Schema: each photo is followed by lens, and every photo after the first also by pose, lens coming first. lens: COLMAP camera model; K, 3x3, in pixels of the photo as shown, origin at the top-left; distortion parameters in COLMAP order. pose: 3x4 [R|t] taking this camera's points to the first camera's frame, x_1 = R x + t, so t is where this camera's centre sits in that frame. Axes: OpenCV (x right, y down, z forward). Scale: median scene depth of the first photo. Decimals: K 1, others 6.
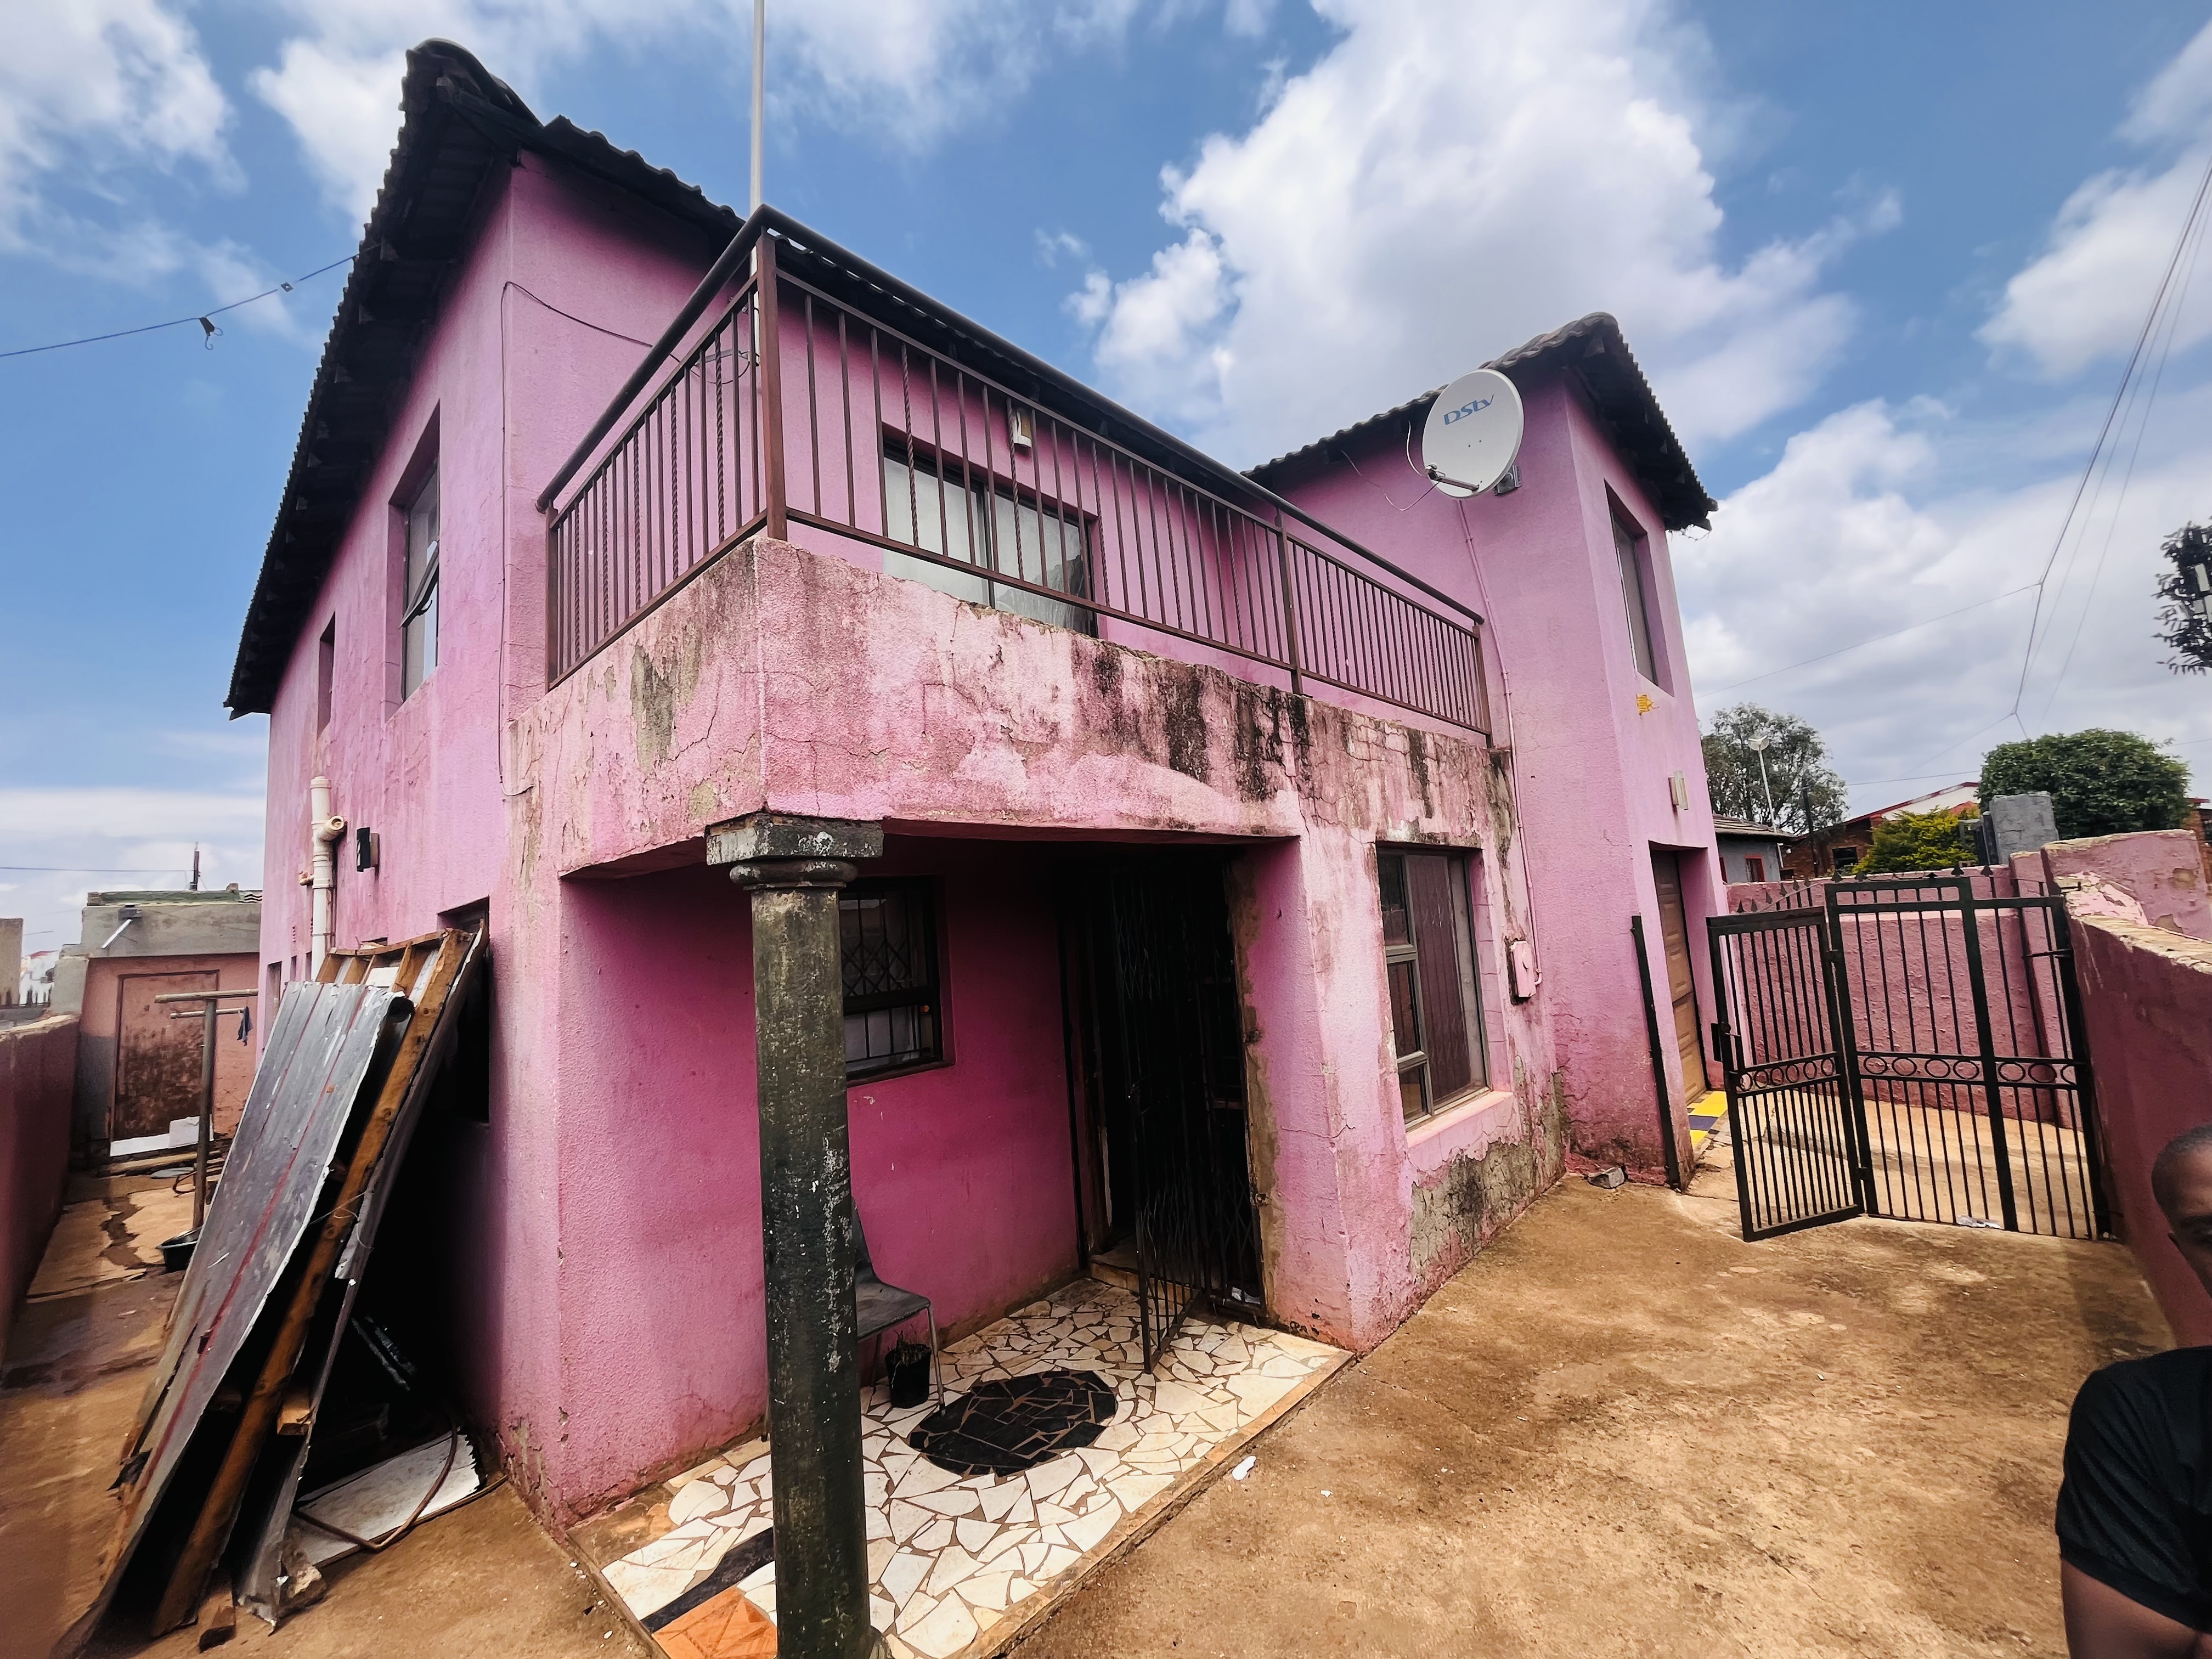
lens RADIAL K [[890.0, 0, 1105.8], [0, 890.0, 841.1], [0, 0, 1]] dist [-0.001974, -0.000153]
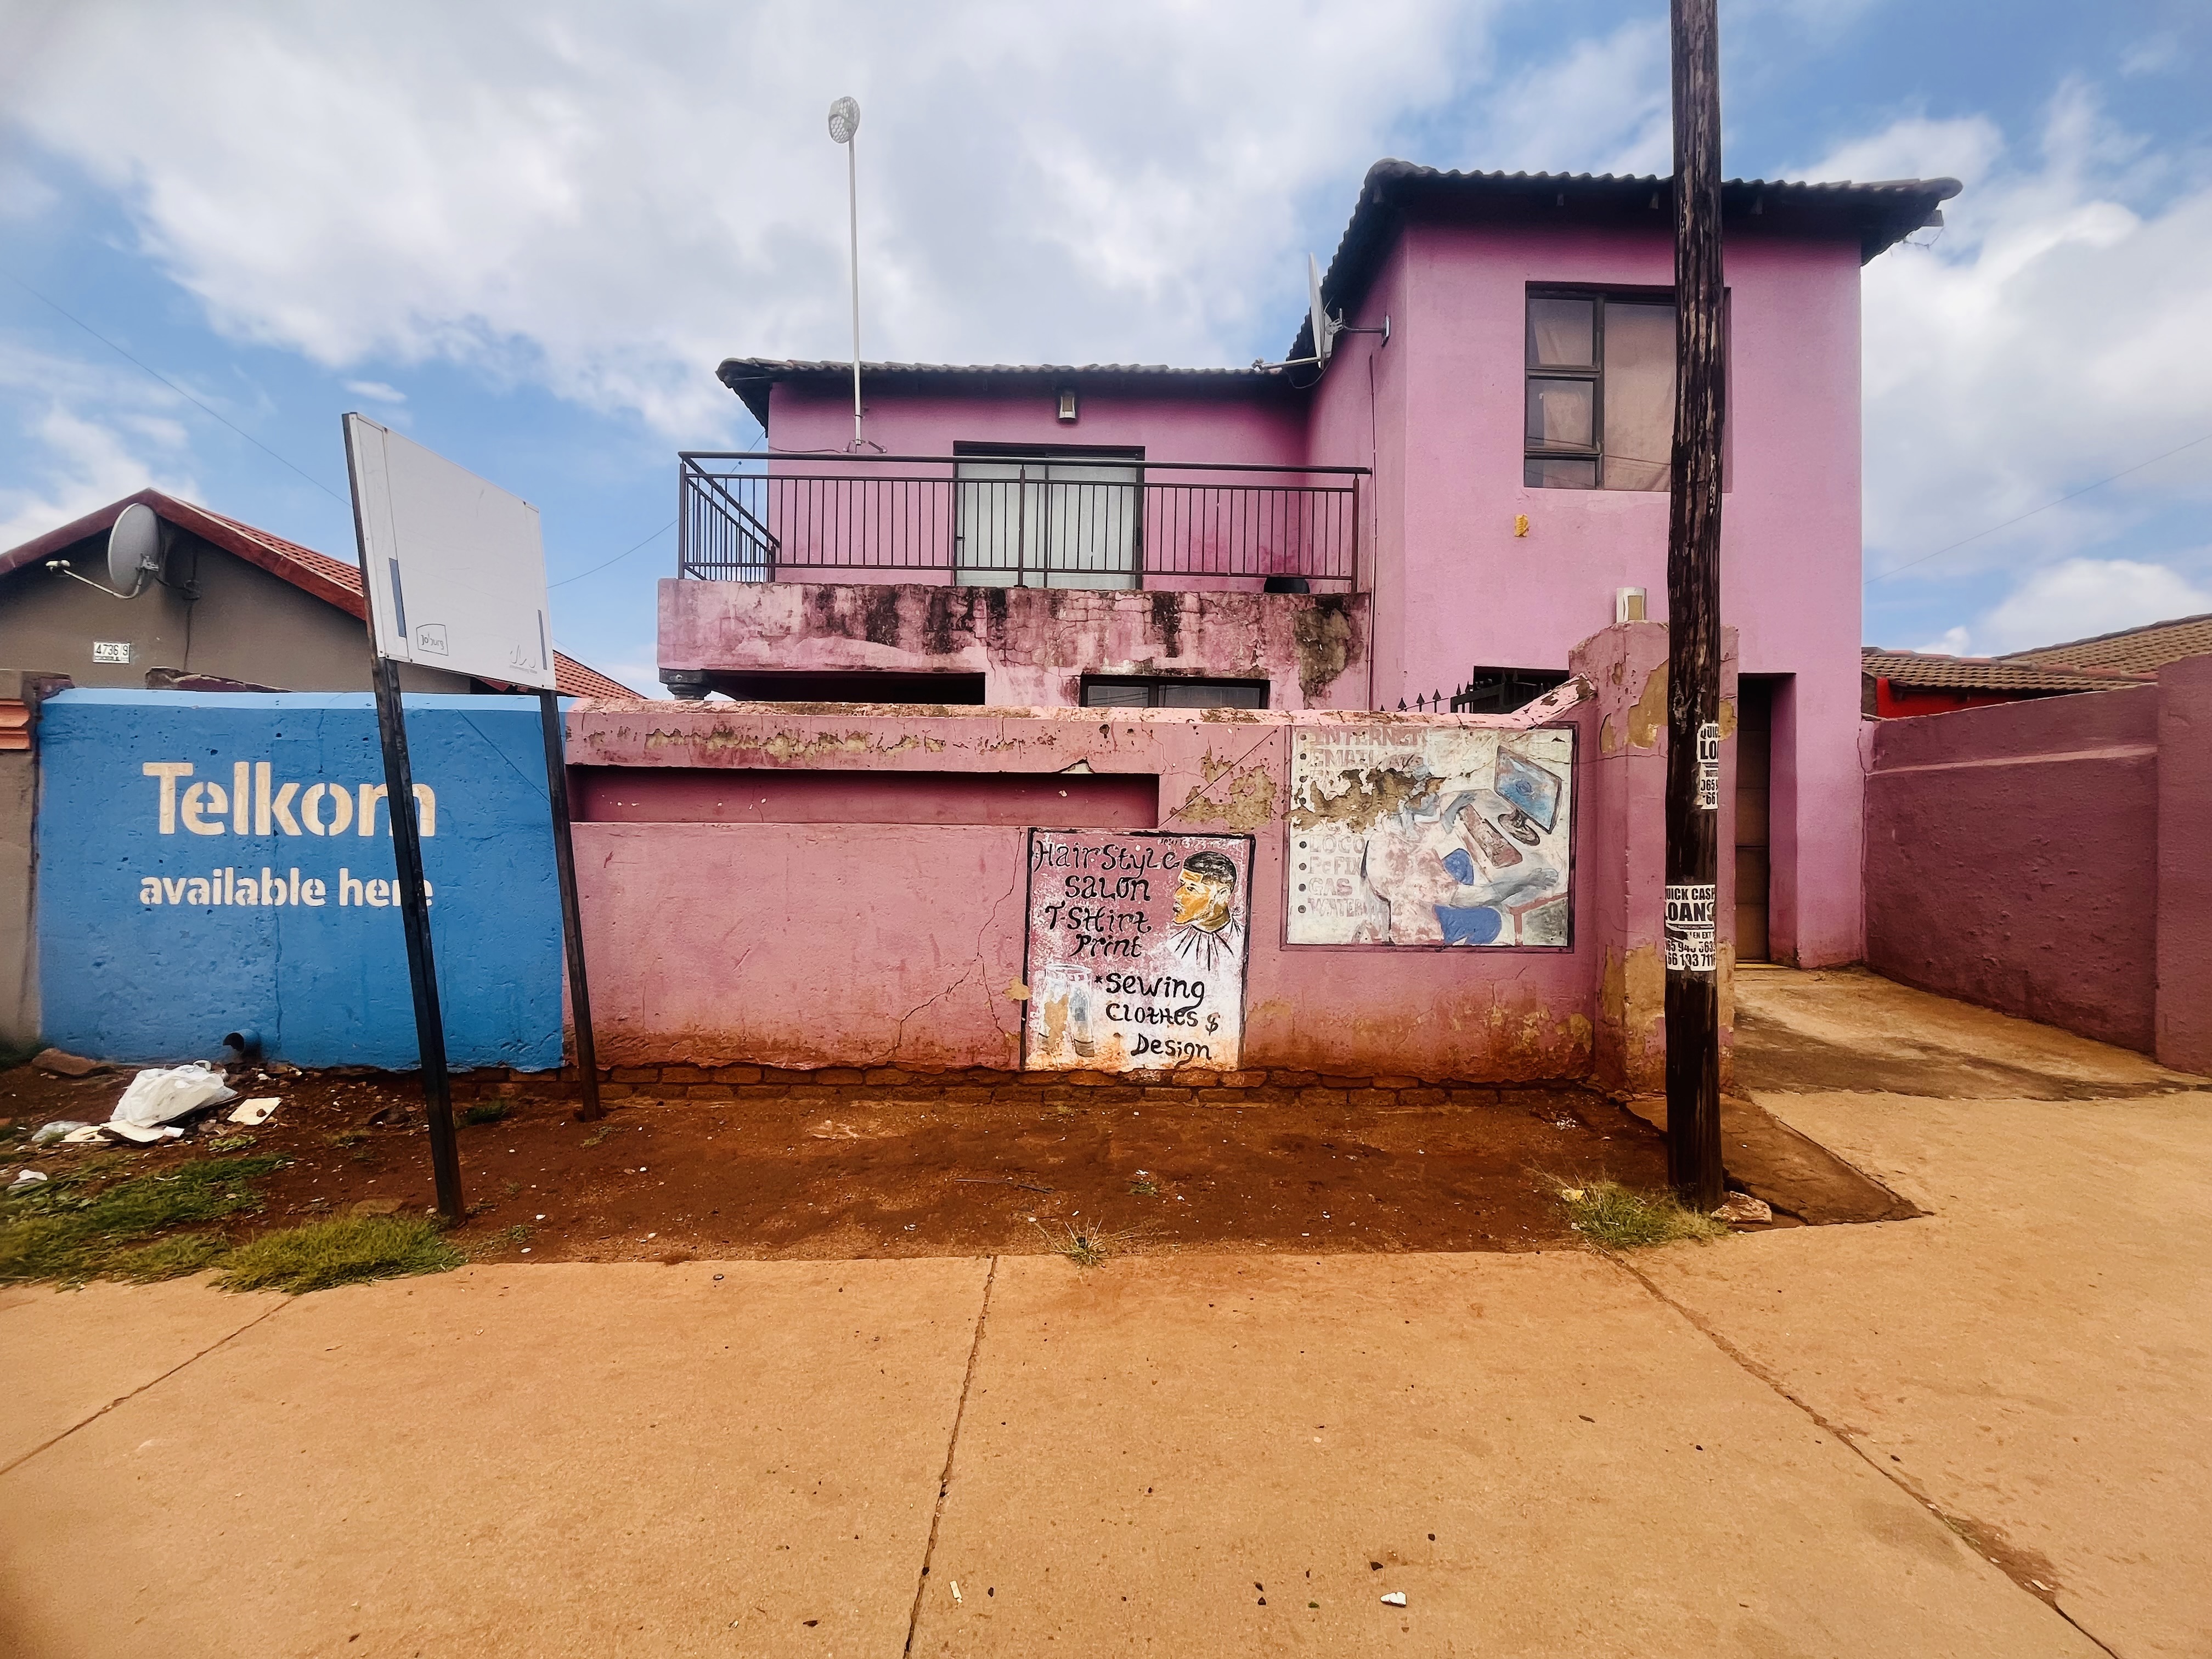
lens RADIAL K [[890.0, 0, 1104.1], [0, 890.0, 826.3], [0, 0, 1]] dist [-0.001974, -0.000153]
pose [[0.696869, 0.074653, -0.713302, 1.812380], [0.008283, 0.993664, 0.112087, 0.110247], [0.717150, -0.084018, 0.691835, -0.064361]]
